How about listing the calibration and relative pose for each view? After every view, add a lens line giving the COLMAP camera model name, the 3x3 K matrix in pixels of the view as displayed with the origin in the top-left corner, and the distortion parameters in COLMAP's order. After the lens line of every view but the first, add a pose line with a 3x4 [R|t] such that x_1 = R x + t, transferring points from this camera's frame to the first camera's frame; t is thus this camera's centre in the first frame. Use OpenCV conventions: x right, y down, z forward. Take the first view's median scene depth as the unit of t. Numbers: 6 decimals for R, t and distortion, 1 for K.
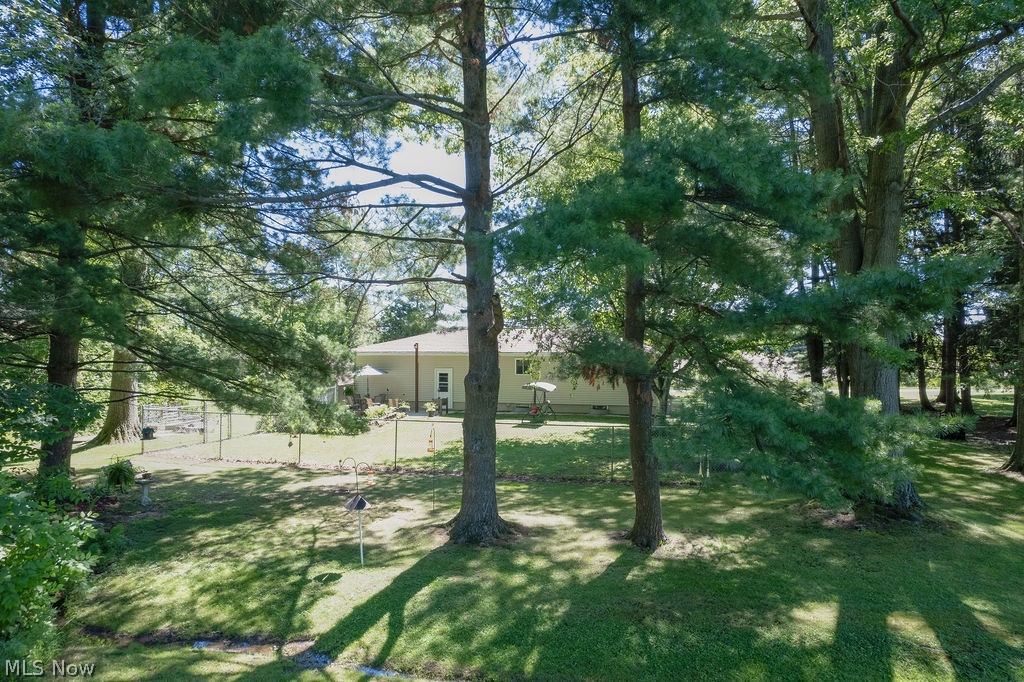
lens RADIAL K [[651.8, 0, 511.6], [0, 651.8, 344.5], [0, 0, 1]] dist [-0.080645, 0.072562]
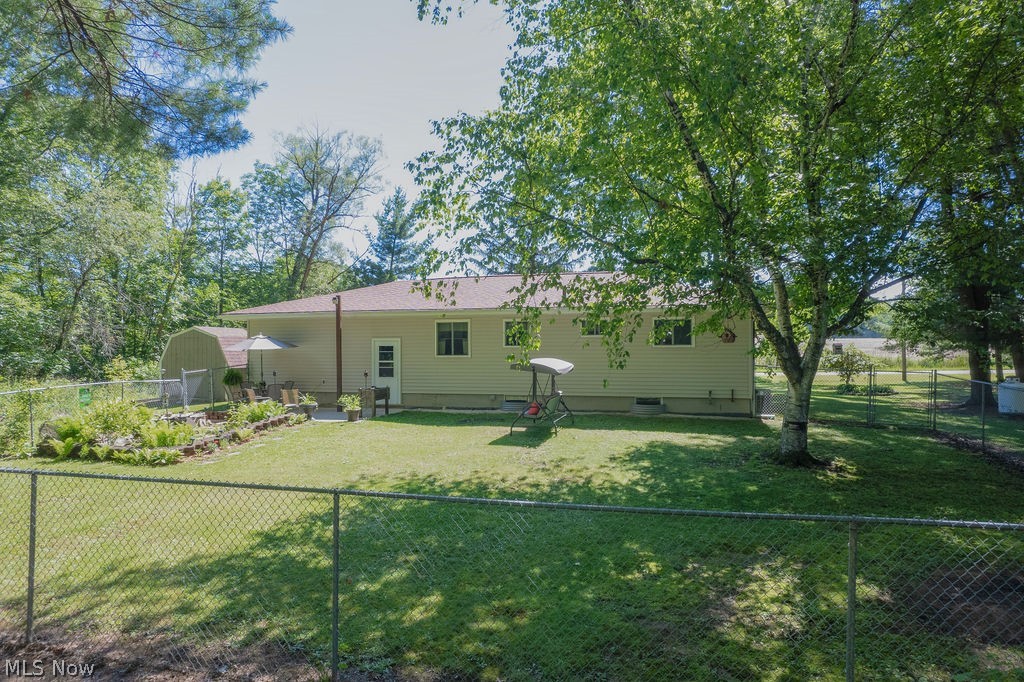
lens RADIAL K [[651.8, 0, 511.6], [0, 651.8, 344.5], [0, 0, 1]] dist [-0.080645, 0.072562]
pose [[0.999801, -0.009154, -0.017700, 0.053827], [0.009522, 0.999738, 0.020803, 0.074135], [0.017505, -0.020967, 0.999627, 0.947452]]
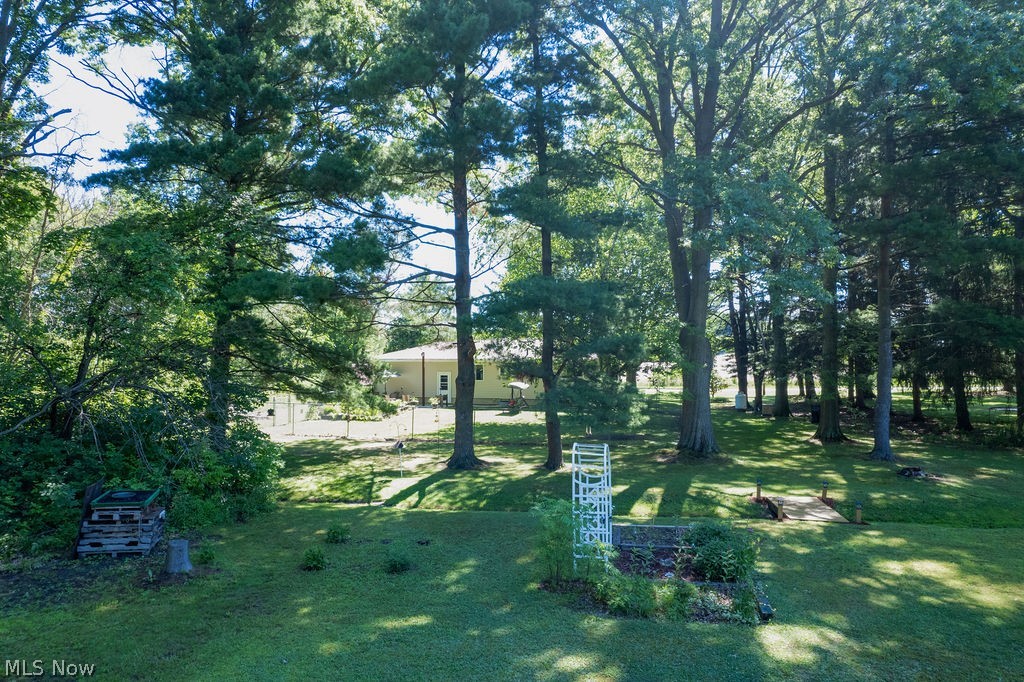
lens RADIAL K [[651.8, 0, 511.6], [0, 651.8, 344.5], [0, 0, 1]] dist [-0.080645, 0.072562]
pose [[0.999997, -0.002369, -0.001071, 0.072454], [0.002367, 0.999996, -0.001668, -0.035020], [0.001075, 0.001665, 0.999998, -0.680292]]
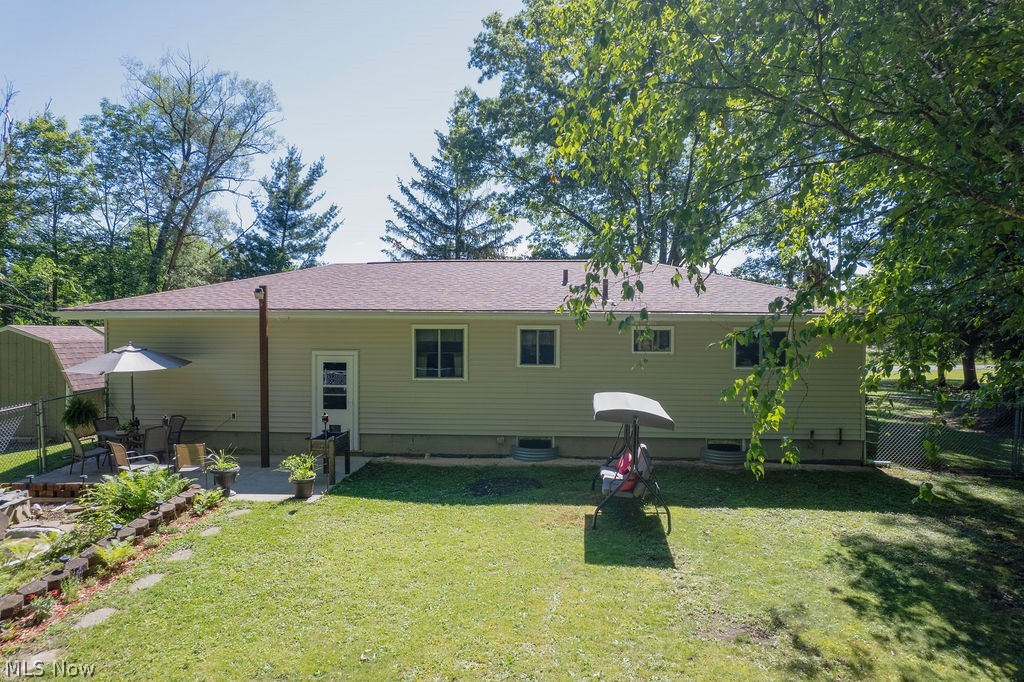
lens RADIAL K [[651.8, 0, 511.6], [0, 651.8, 344.5], [0, 0, 1]] dist [-0.080645, 0.072562]
pose [[0.983510, -0.004377, 0.180802, -0.165054], [-0.004280, 0.998864, 0.047463, 0.031606], [-0.180804, -0.047454, 0.982374, 1.396335]]
